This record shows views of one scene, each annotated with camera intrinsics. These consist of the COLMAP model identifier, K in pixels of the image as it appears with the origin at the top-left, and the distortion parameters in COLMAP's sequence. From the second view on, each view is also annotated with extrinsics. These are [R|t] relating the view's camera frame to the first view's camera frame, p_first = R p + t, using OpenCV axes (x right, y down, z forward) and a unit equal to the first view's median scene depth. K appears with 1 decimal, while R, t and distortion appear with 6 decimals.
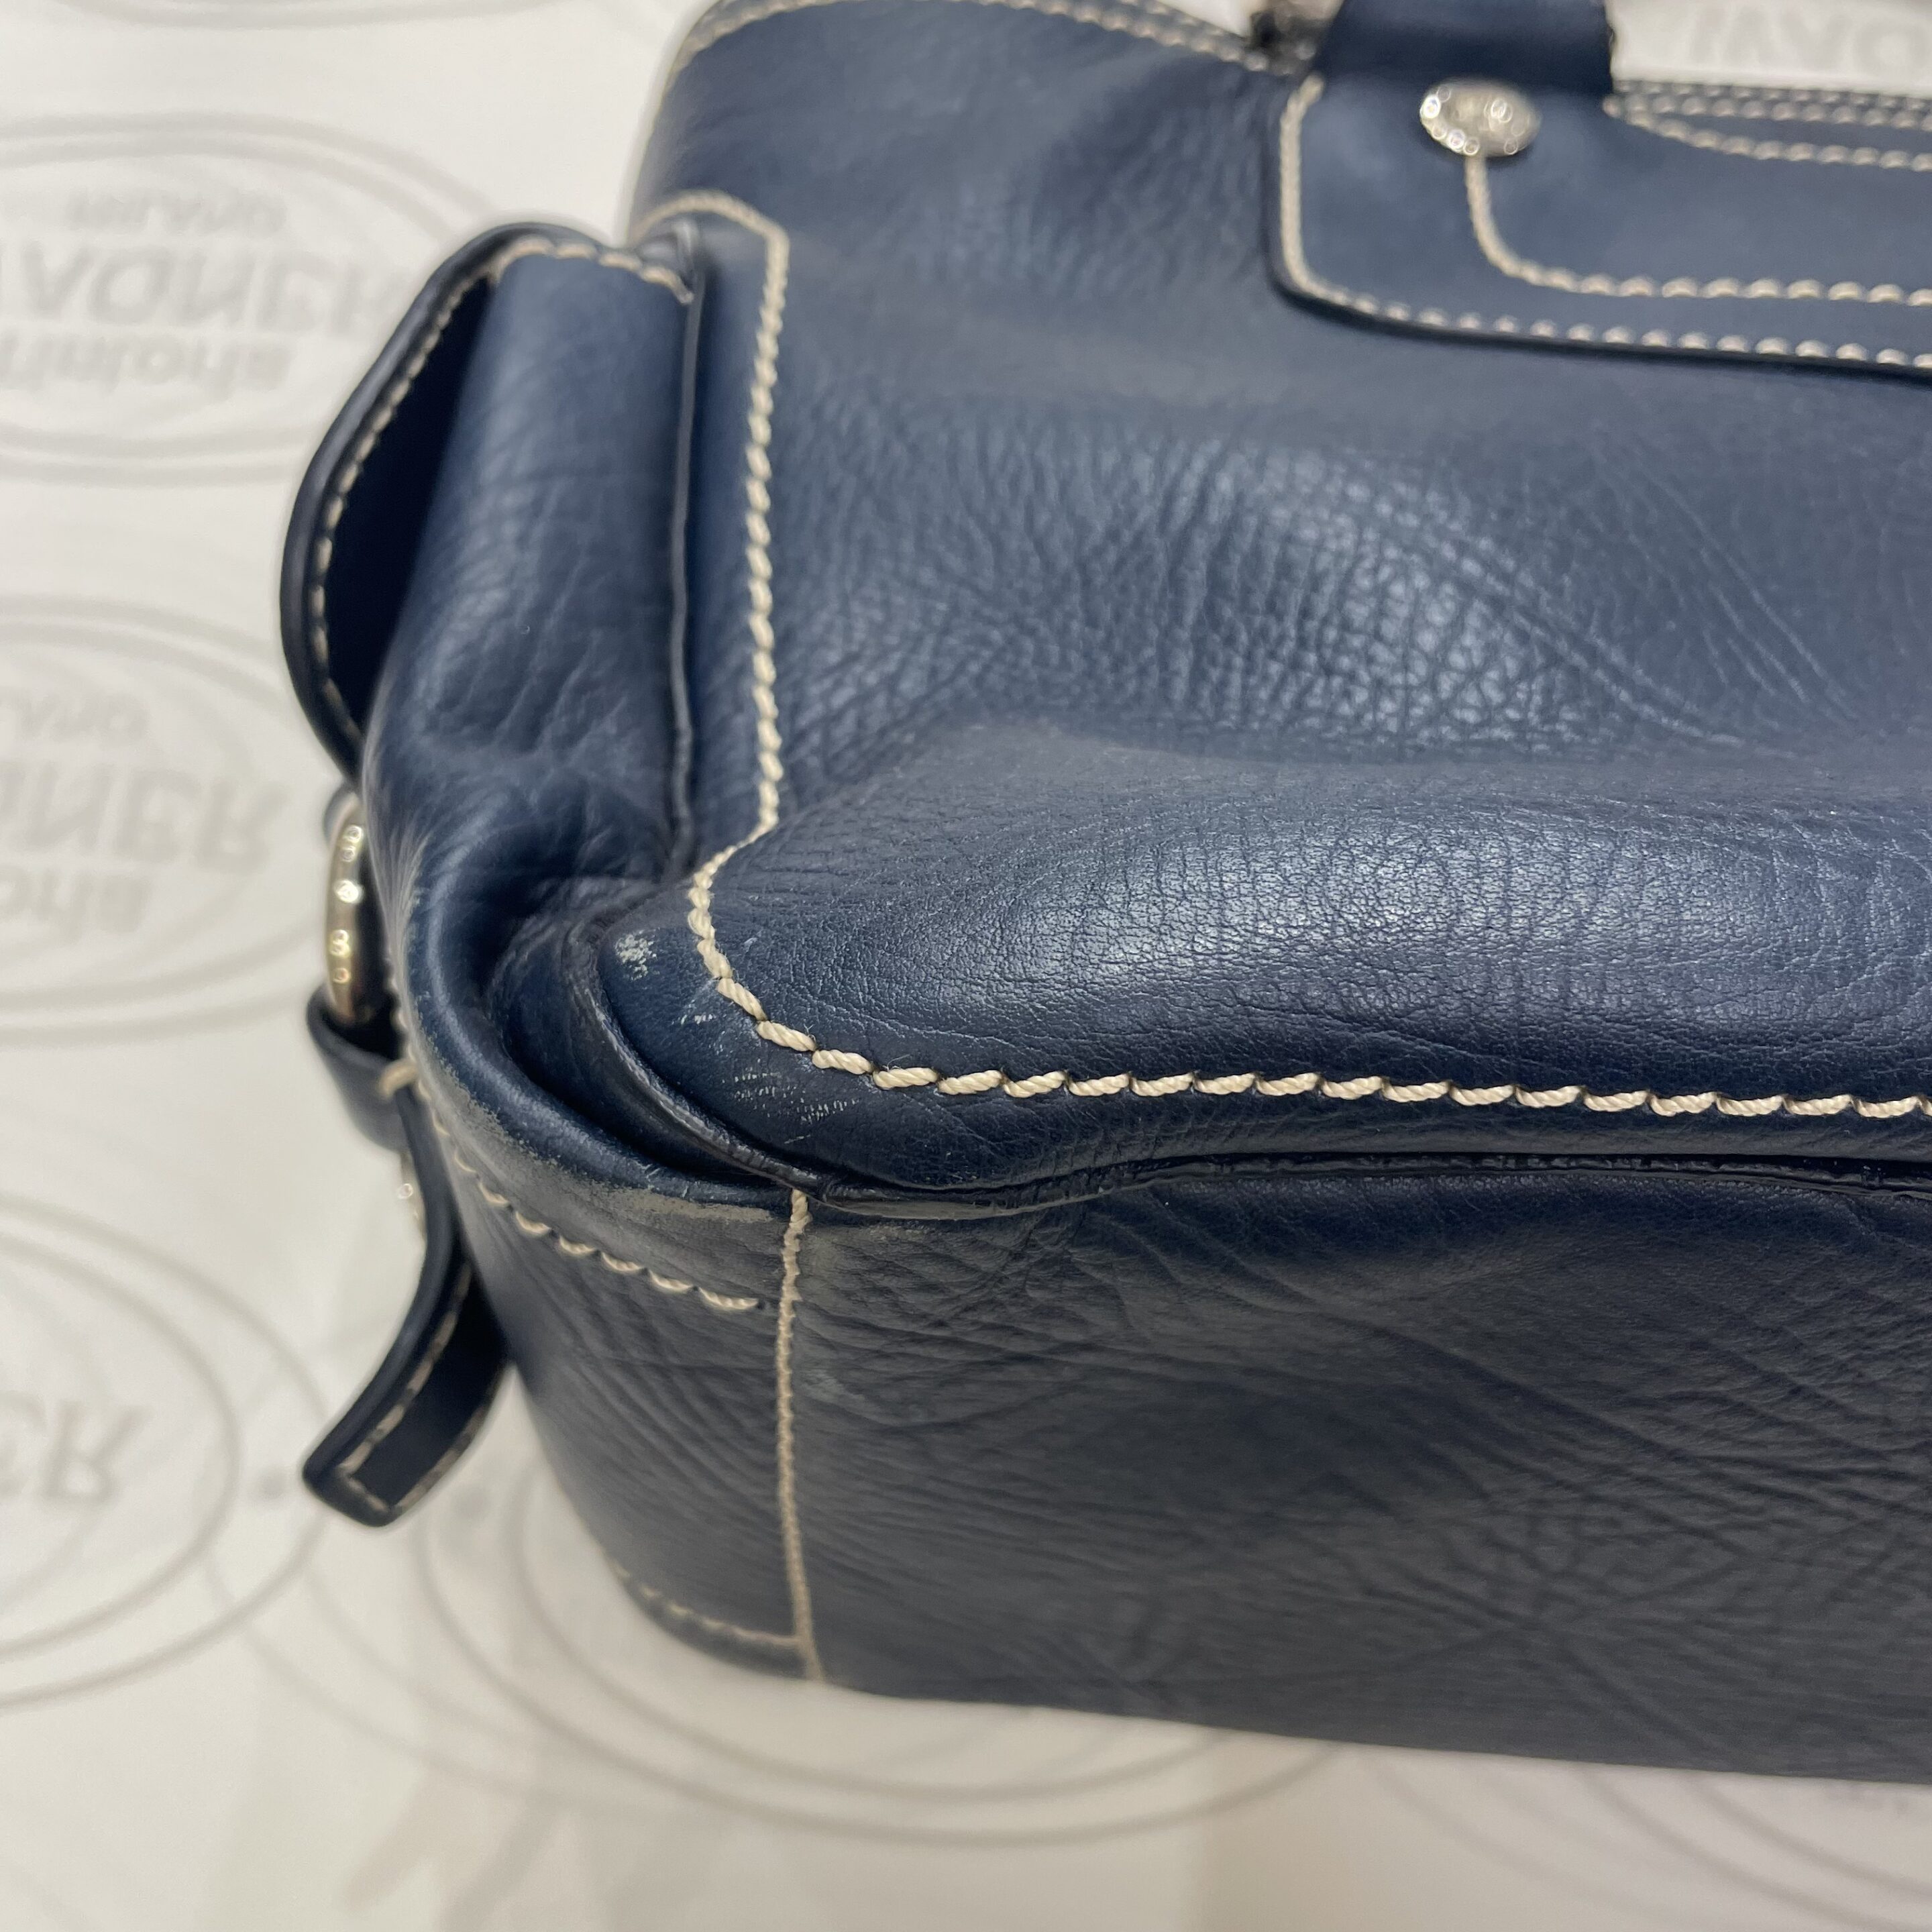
lens RADIAL K [[1989.9, 0, 951.2], [0, 1989.9, 981.4], [0, 0, 1]] dist [0.028522, 0.000000]
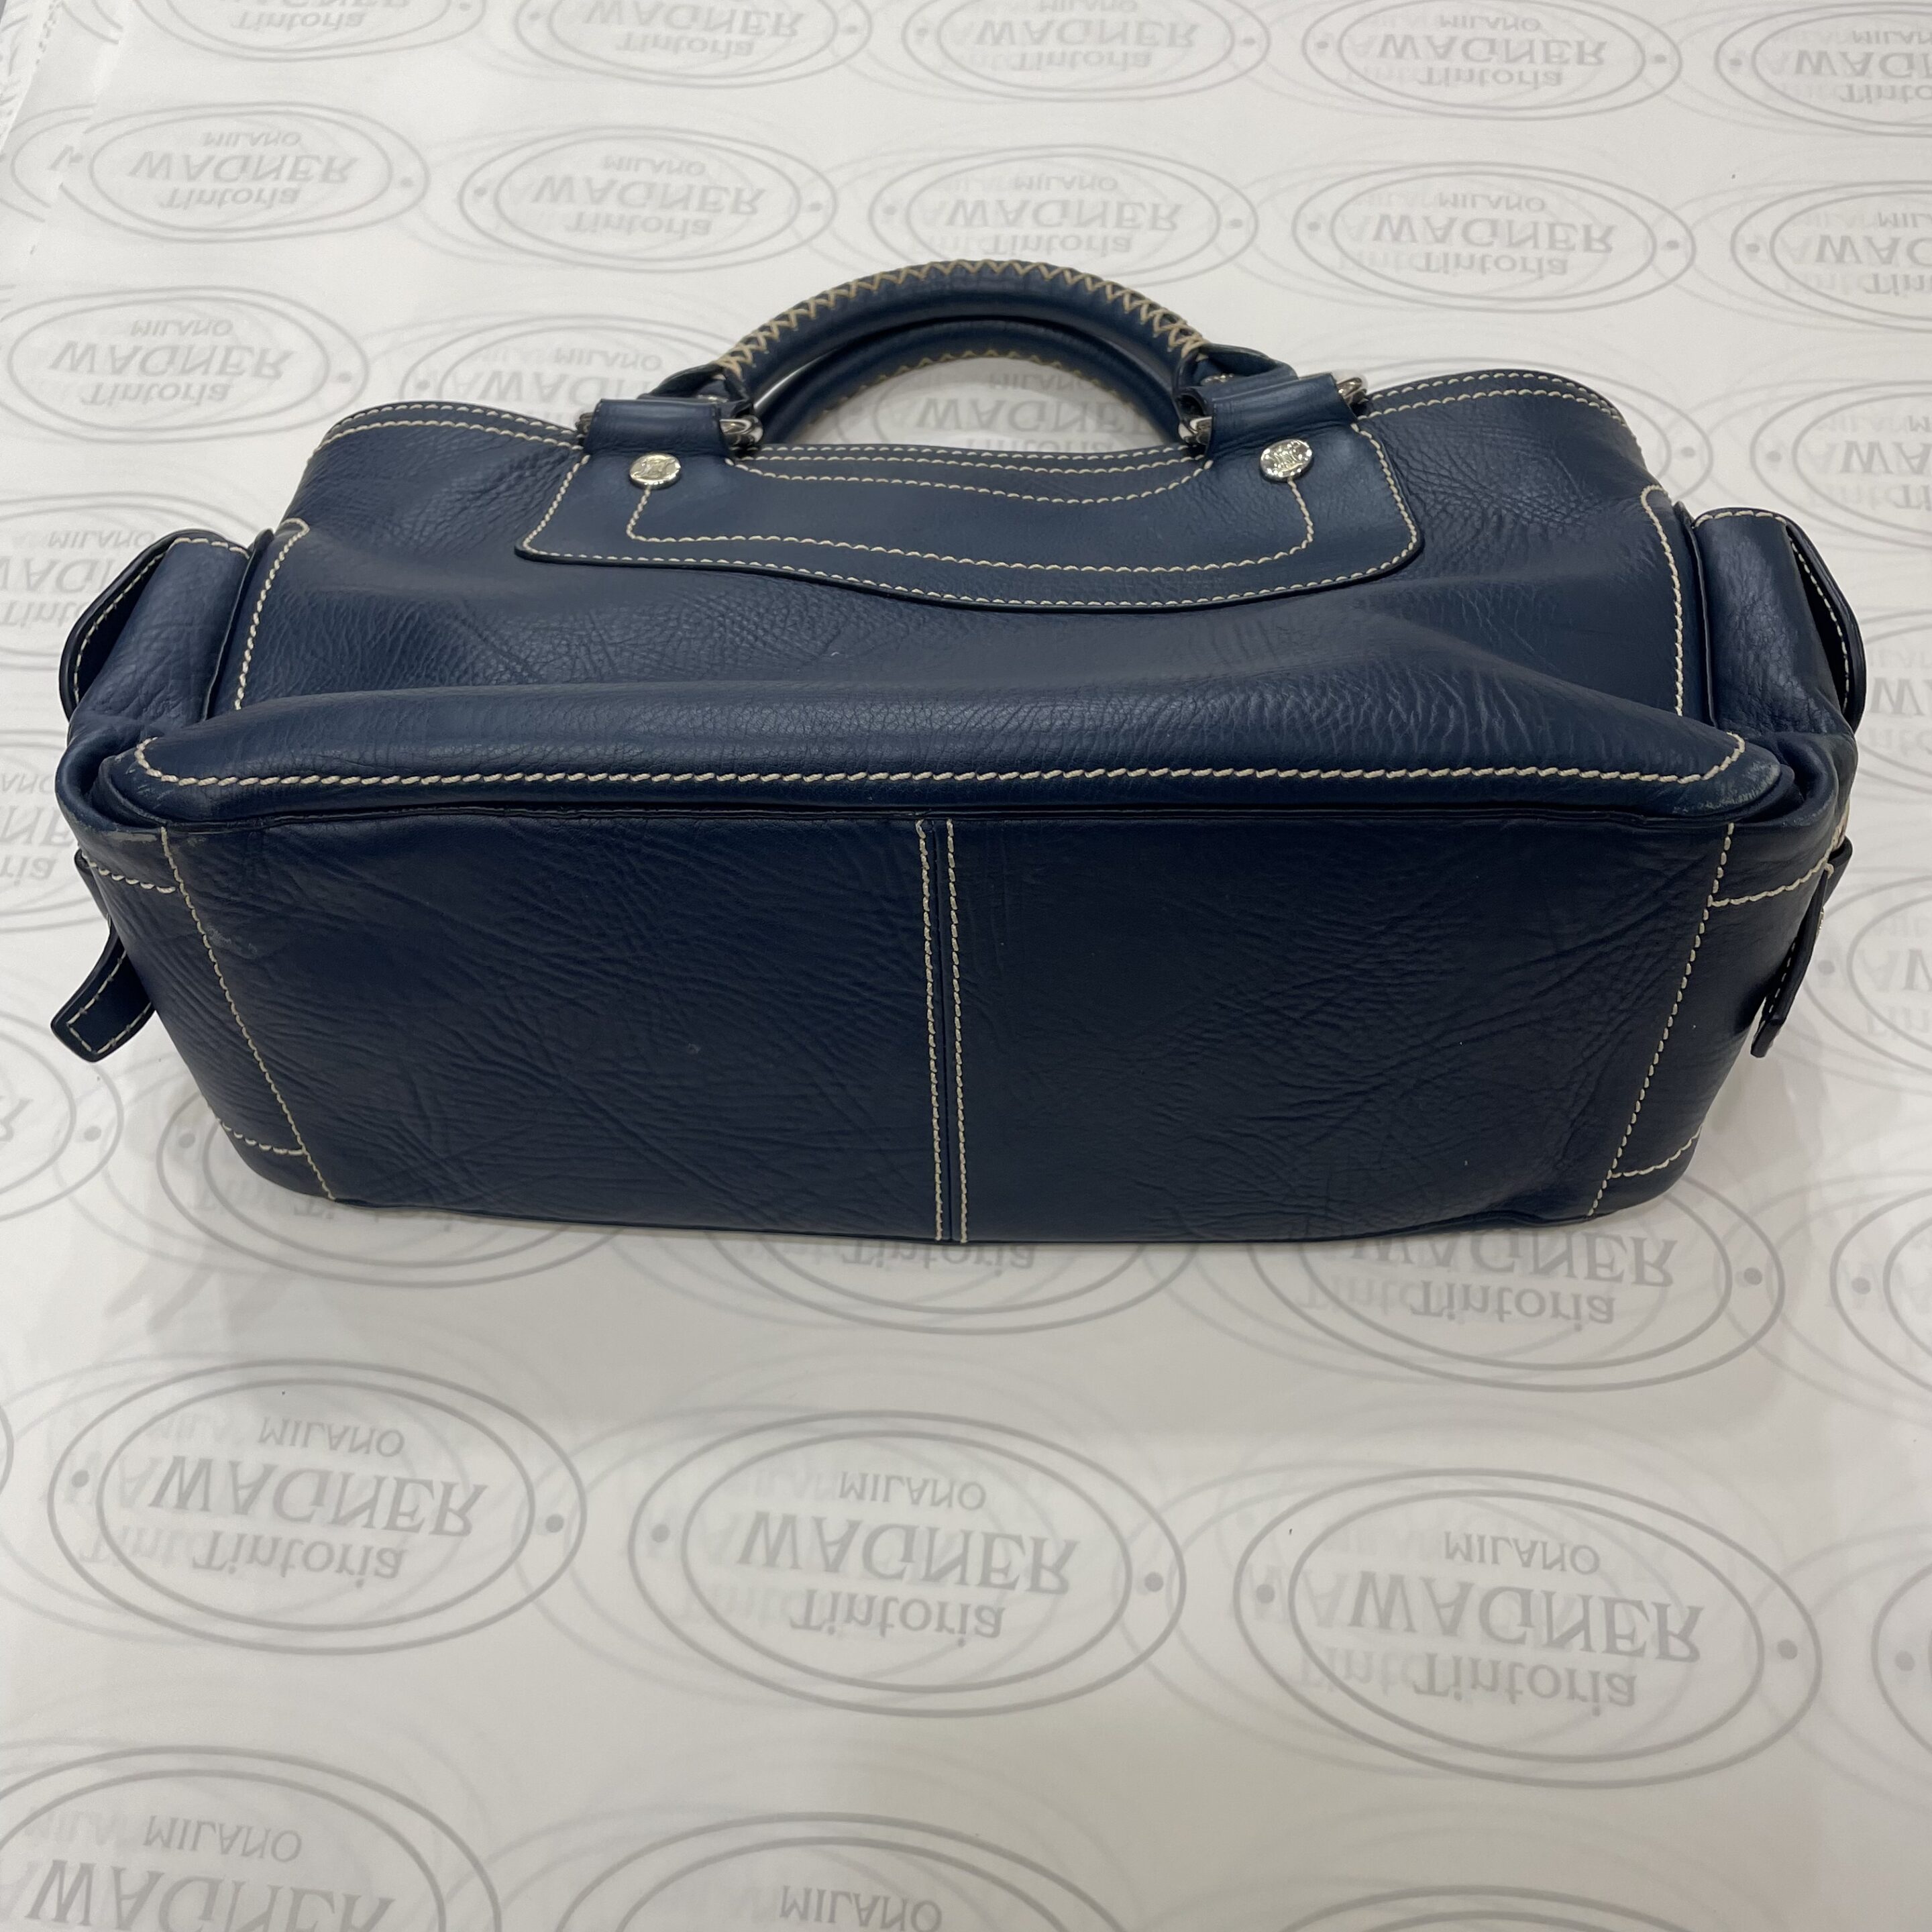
lens RADIAL K [[1989.9, 0, 969.3], [0, 1989.9, 964.3], [0, 0, 1]] dist [0.028522, 0.000000]
pose [[0.997329, -0.031494, -0.065896, 0.991926], [0.021090, 0.988001, -0.153001, 0.593414], [0.069924, 0.151203, 0.986027, -1.390232]]
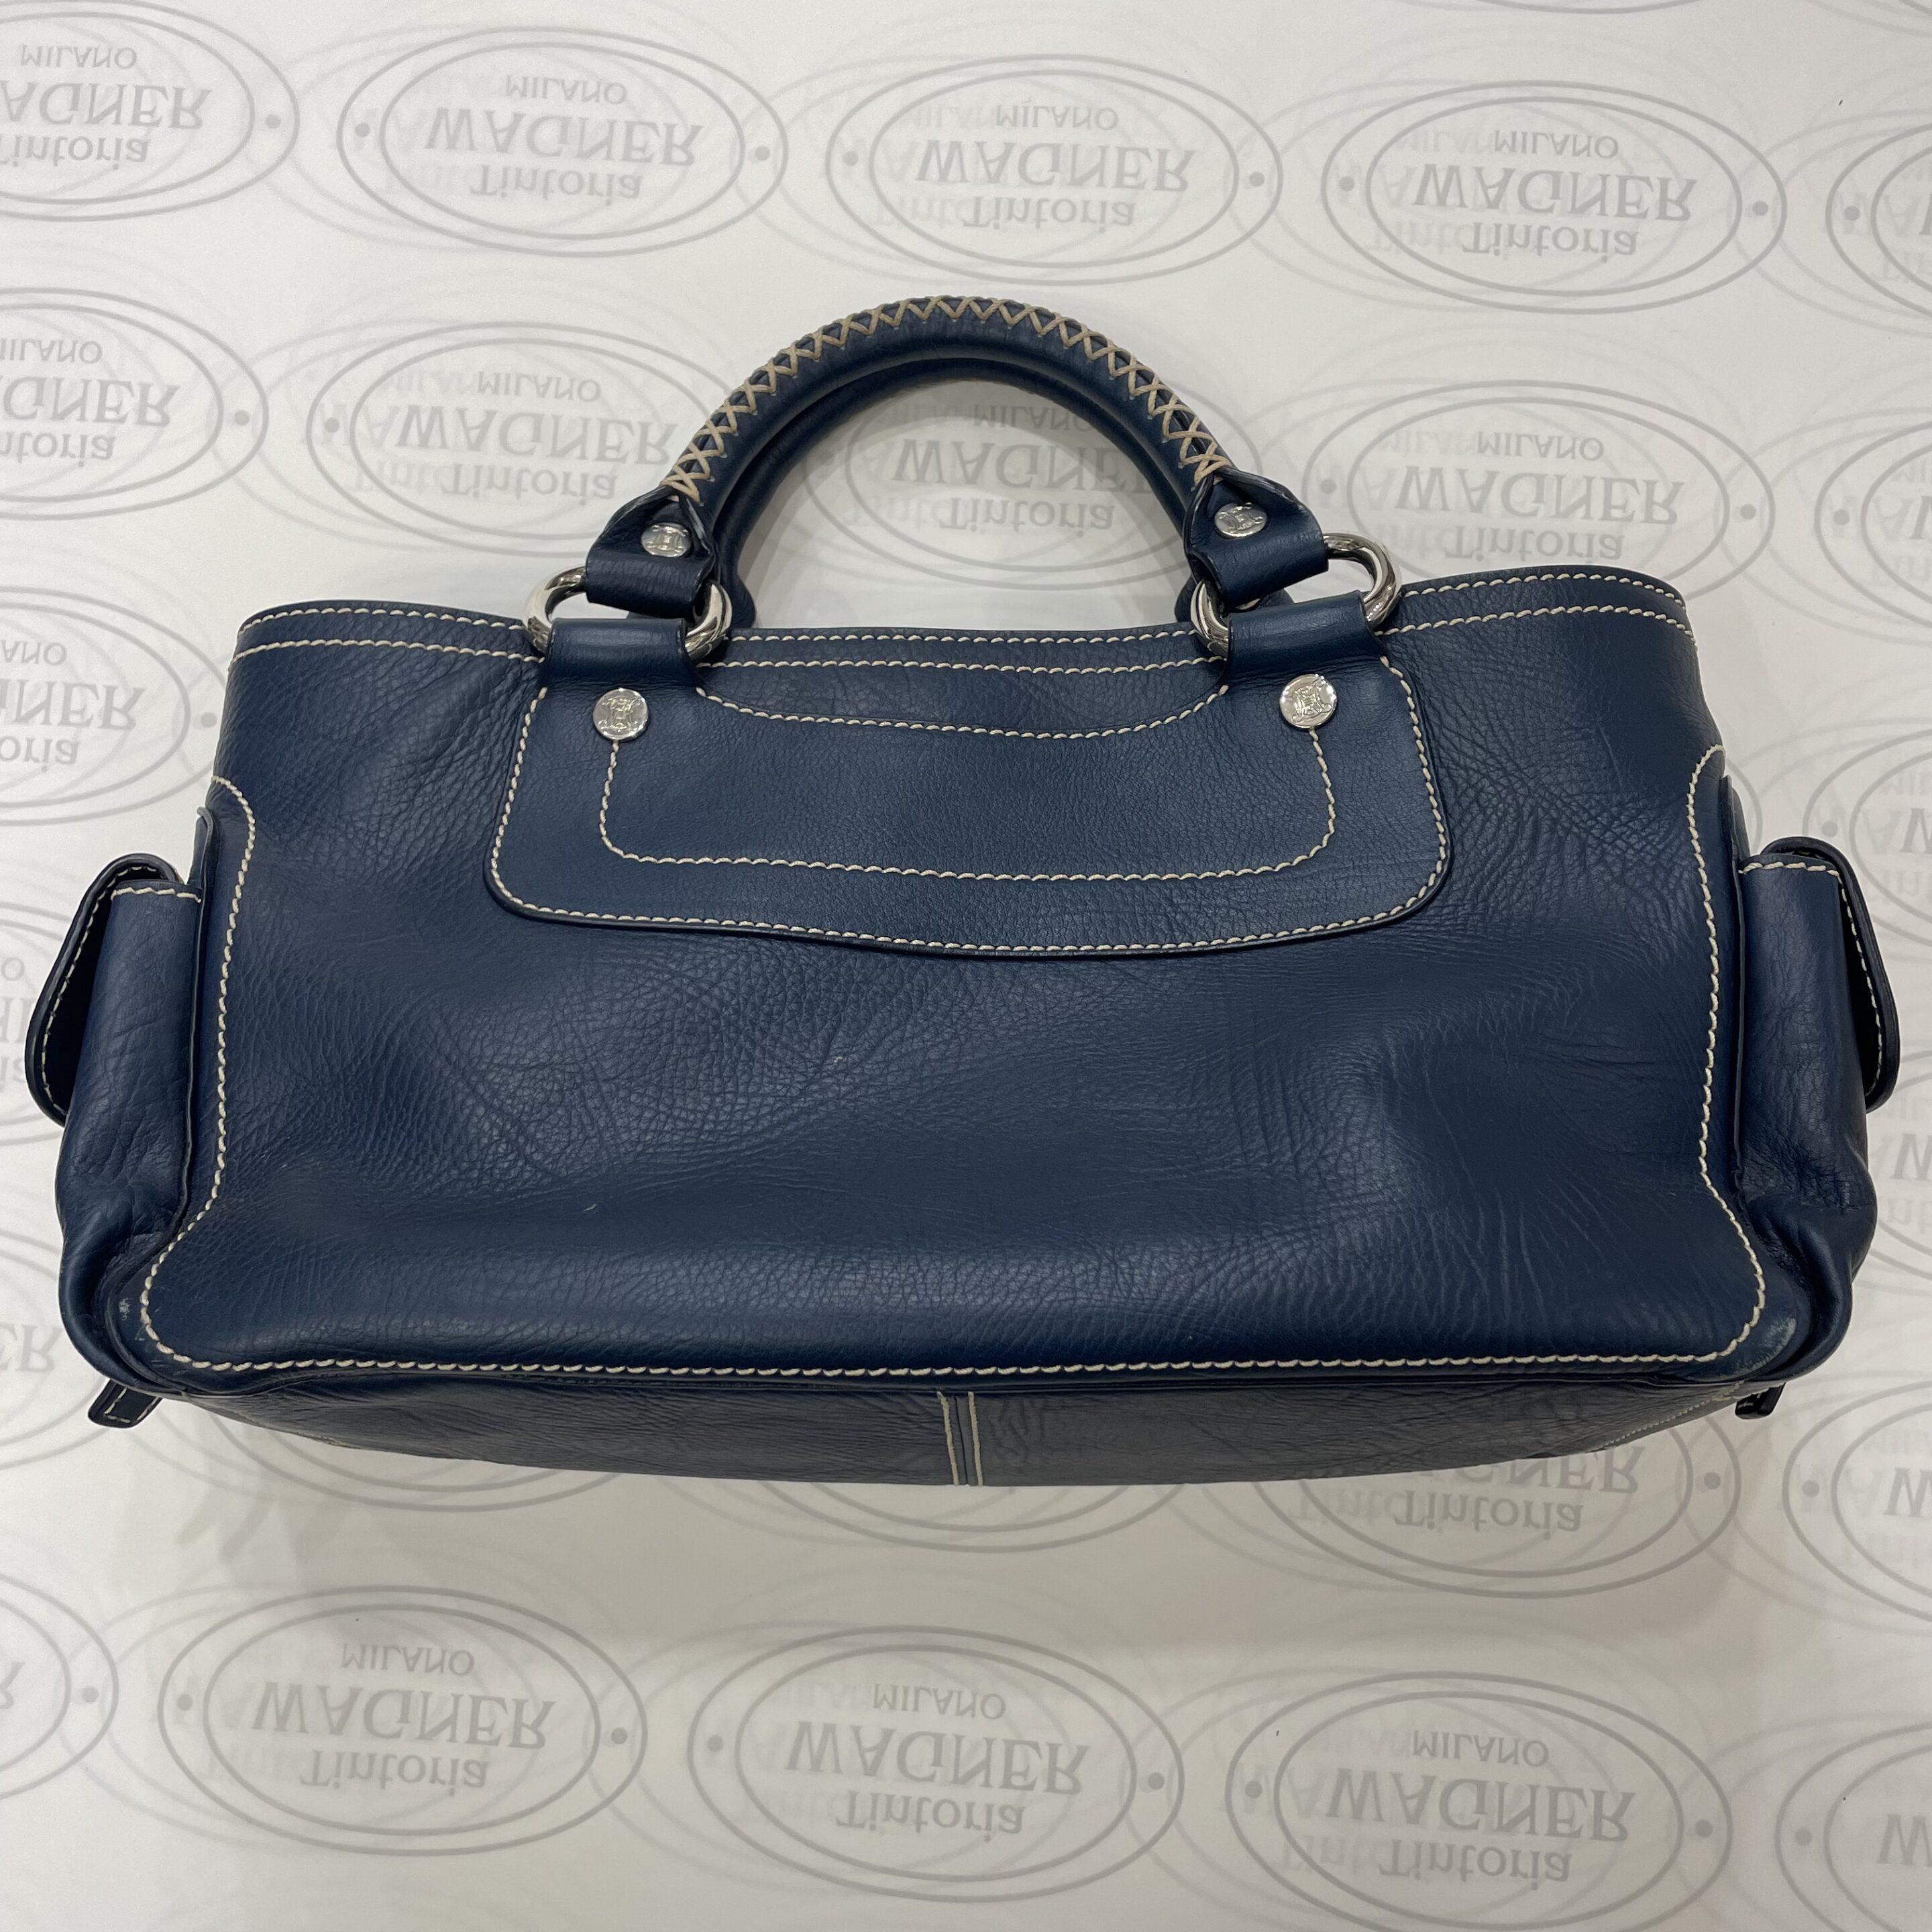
lens RADIAL K [[1989.9, 0, 969.8], [0, 1989.9, 920.5], [0, 0, 1]] dist [0.028522, 0.000000]
pose [[0.997663, -0.033610, -0.059487, 0.979751], [0.046231, 0.973142, 0.225514, -0.903444], [0.050310, -0.227737, 0.972422, -1.286106]]
